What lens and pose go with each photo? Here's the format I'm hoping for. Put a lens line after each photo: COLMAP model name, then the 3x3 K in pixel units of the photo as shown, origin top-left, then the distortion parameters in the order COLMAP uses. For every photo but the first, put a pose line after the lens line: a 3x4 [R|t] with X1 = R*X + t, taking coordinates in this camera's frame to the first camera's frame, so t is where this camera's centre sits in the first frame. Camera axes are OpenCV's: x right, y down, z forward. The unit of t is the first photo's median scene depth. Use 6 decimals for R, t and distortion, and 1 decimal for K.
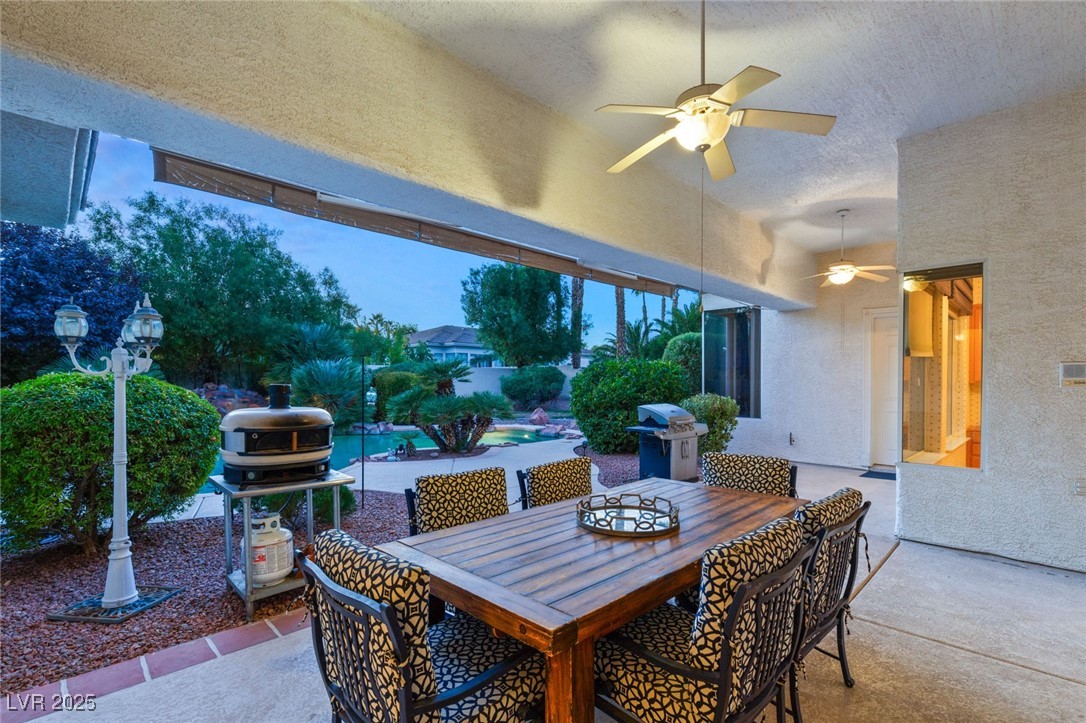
lens RADIAL K [[497.4, 0, 541.4], [0, 497.4, 385.1], [0, 0, 1]] dist [0.001010, 0.000050]
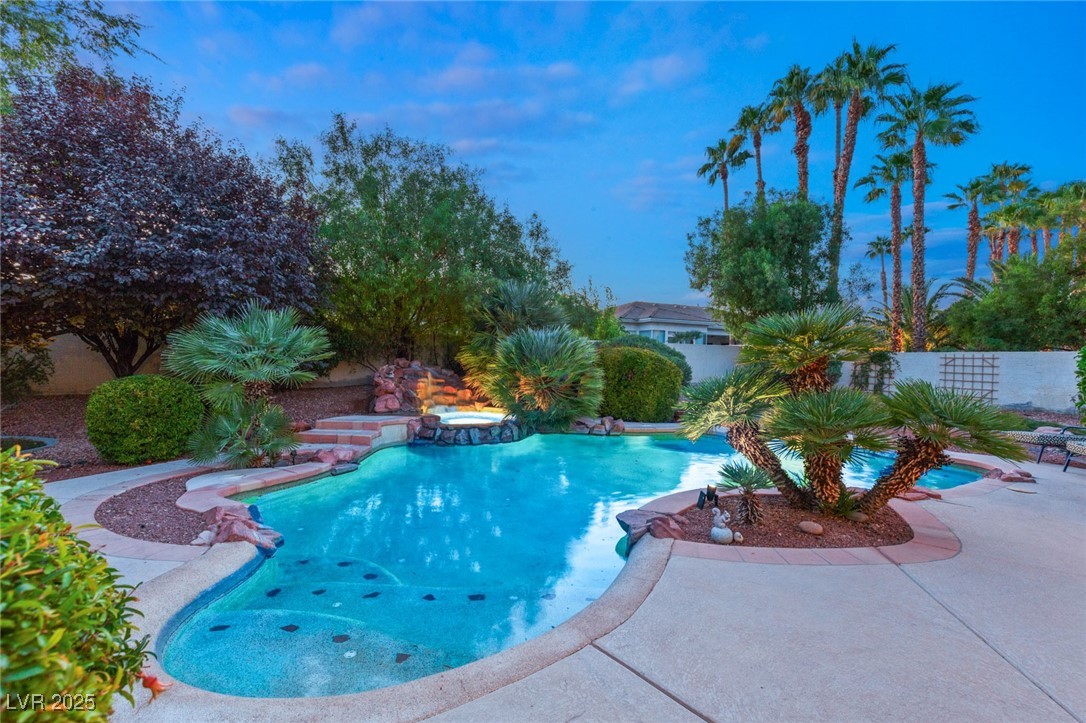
lens RADIAL K [[487.0, 0, 543.0], [0, 487.0, 361.5], [0, 0, 1]] dist [0.002671, 0.000094]
pose [[0.943914, 0.015721, -0.329816, -0.178777], [-0.019071, 0.999794, -0.006923, 0.001700], [0.329639, 0.012825, 0.944020, 0.311675]]
